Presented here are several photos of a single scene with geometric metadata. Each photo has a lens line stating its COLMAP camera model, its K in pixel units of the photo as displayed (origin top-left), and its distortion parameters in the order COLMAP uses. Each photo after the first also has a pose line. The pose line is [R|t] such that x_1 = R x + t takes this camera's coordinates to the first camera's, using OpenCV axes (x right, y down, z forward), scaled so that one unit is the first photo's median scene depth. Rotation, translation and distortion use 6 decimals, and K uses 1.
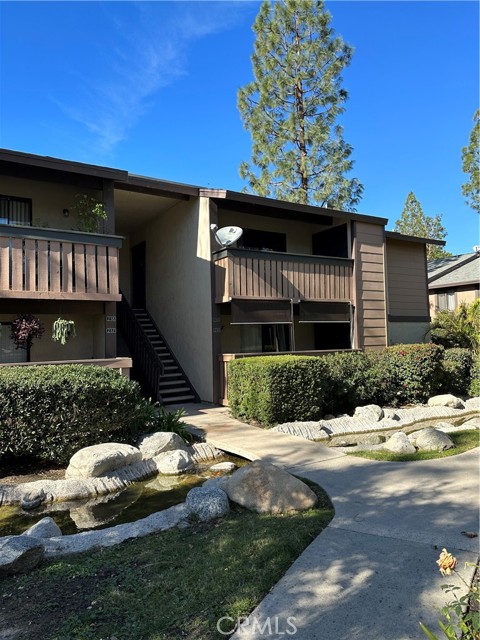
lens RADIAL K [[450.3, 0, 240.0], [0, 450.3, 320.0], [0, 0, 1]] dist [0.104450, -0.141749]
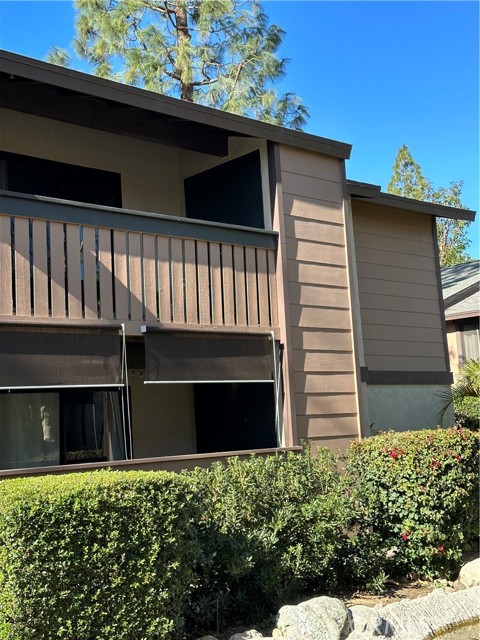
lens RADIAL K [[909.9, 0, 241.9], [0, 909.9, 293.4], [0, 0, 1]] dist [0.085585, 0.072439]
pose [[0.984883, -0.005245, 0.173142, 0.074432], [0.024112, 0.993962, -0.107046, 0.013579], [-0.171535, 0.109603, 0.979062, 0.188823]]
